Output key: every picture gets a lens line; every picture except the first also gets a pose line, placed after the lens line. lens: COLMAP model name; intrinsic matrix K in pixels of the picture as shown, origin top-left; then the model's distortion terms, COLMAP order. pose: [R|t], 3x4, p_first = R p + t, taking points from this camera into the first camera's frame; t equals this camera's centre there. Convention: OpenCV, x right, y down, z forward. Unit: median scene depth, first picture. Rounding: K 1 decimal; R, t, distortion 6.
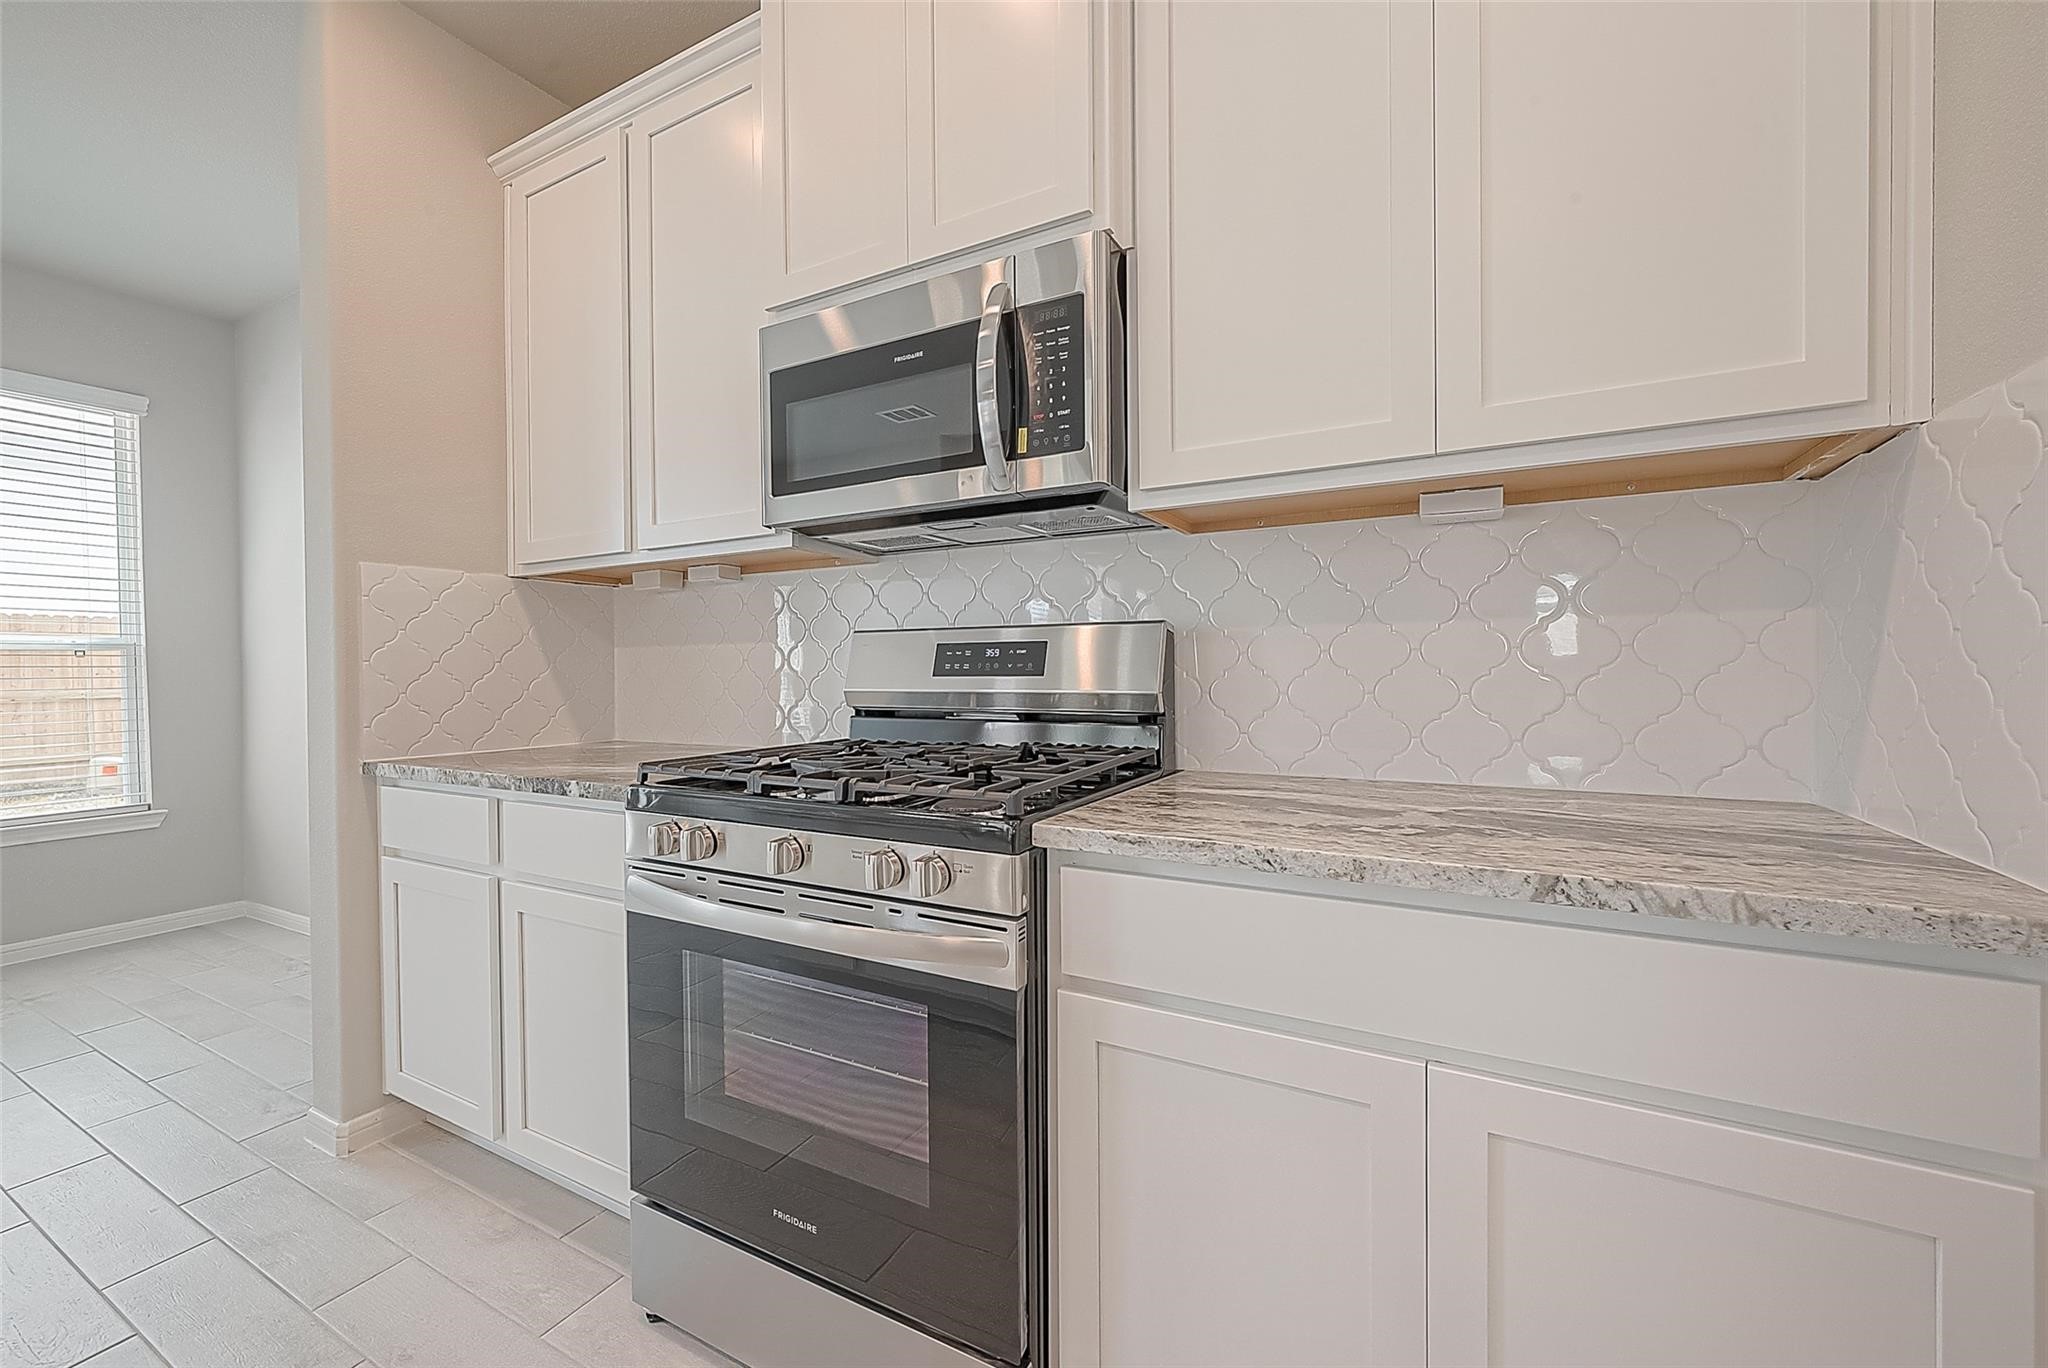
lens RADIAL K [[813.7, 0, 1037.0], [0, 813.7, 680.1], [0, 0, 1]] dist [0.001874, 0.000143]
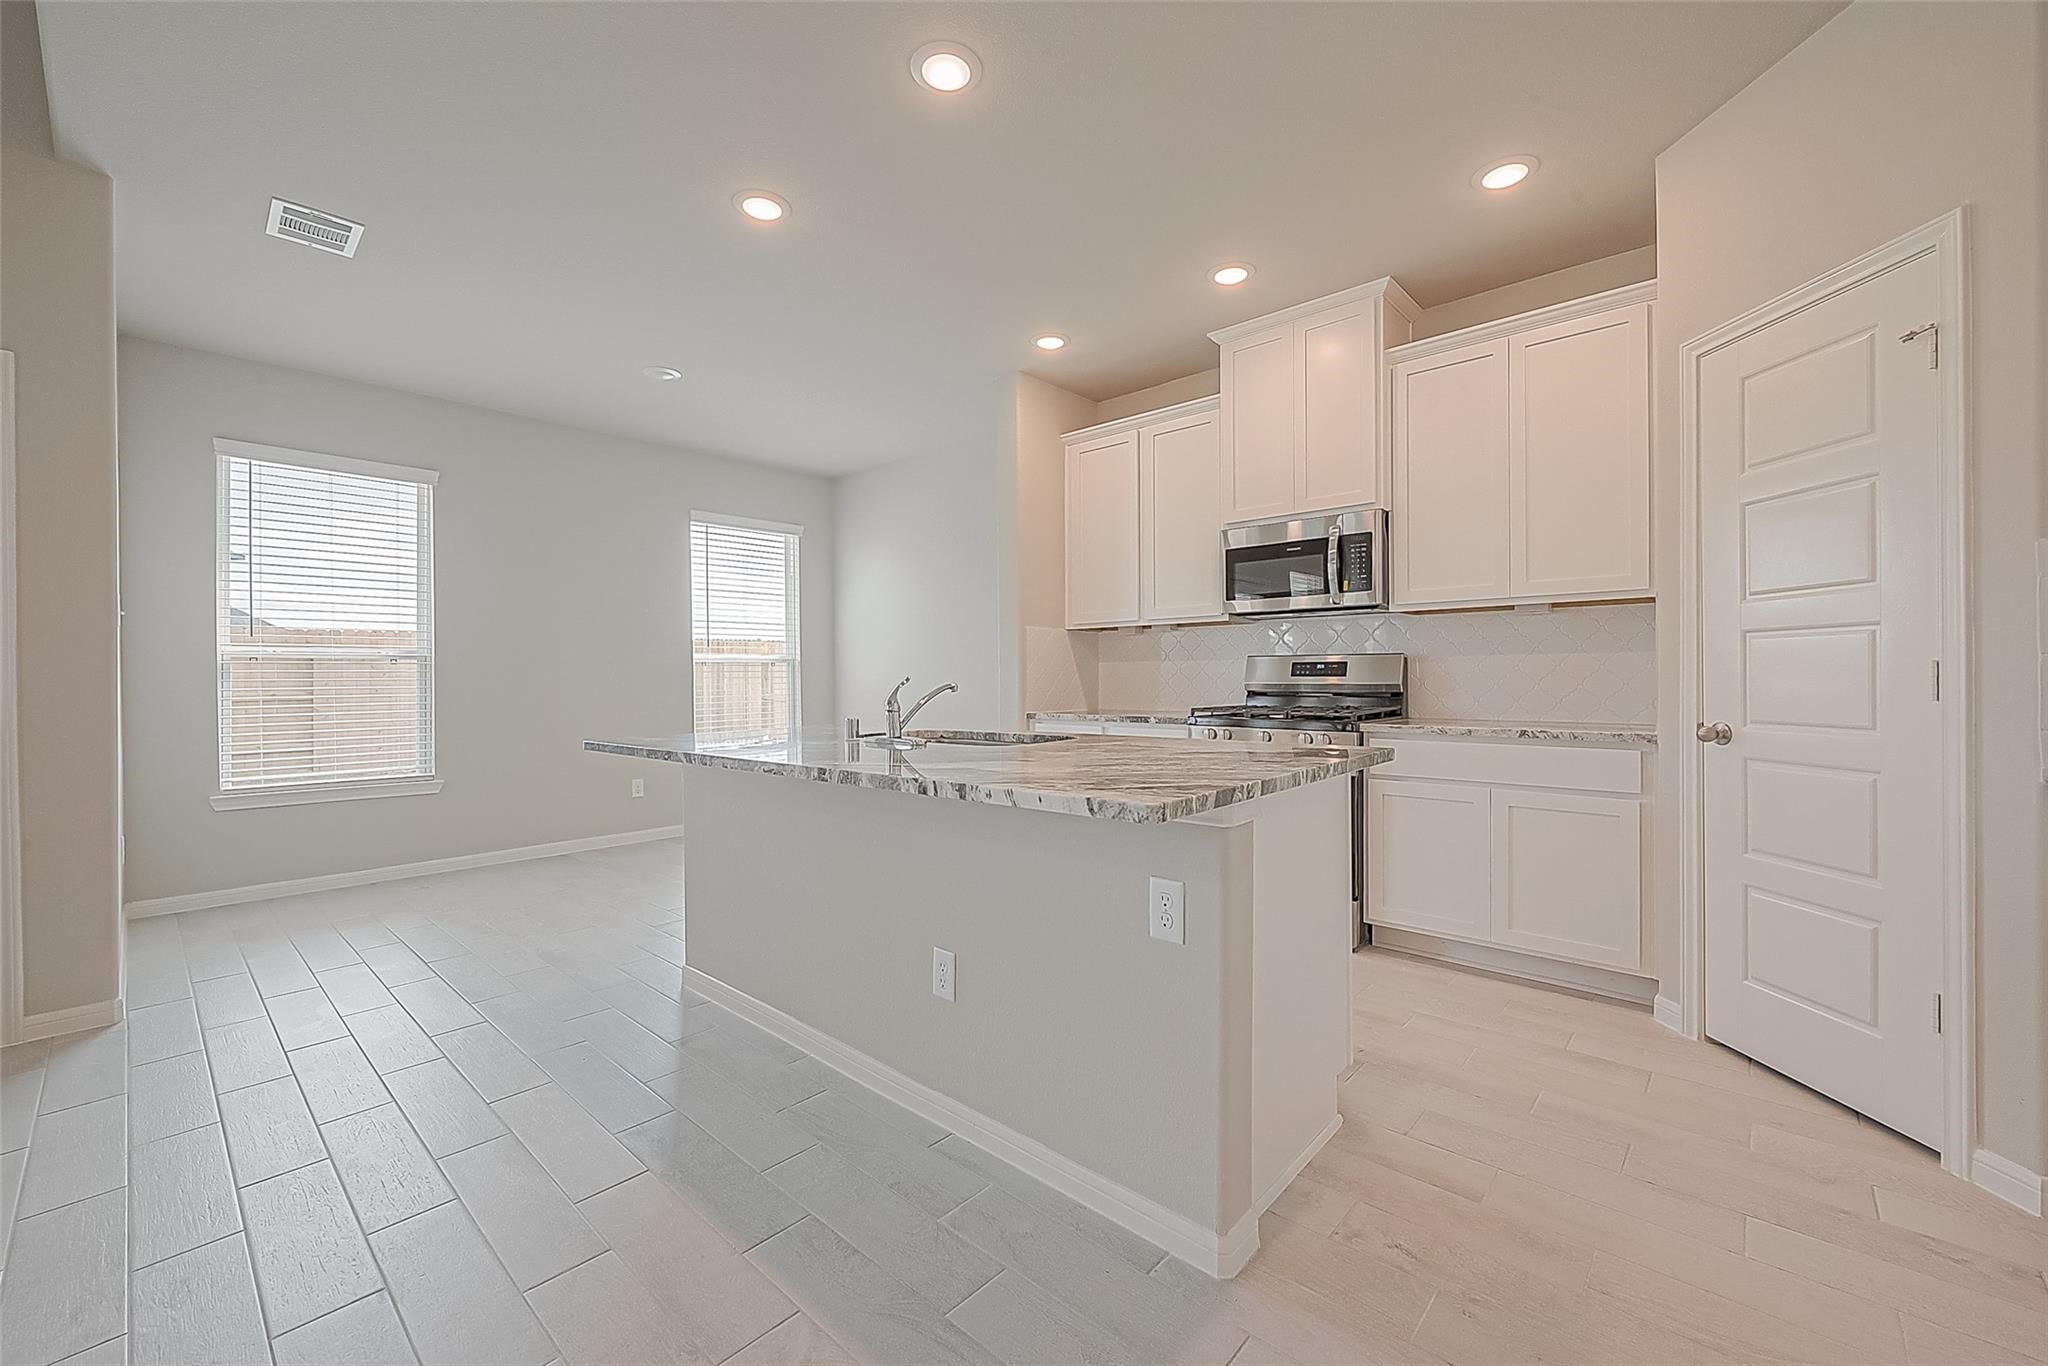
lens RADIAL K [[813.7, 0, 1036.8], [0, 813.7, 684.0], [0, 0, 1]] dist [0.001874, 0.000143]
pose [[0.969256, 0.005824, -0.245987, -0.287847], [-0.006840, 0.999971, -0.003275, 0.031527], [0.245961, 0.004857, 0.969268, -1.523261]]
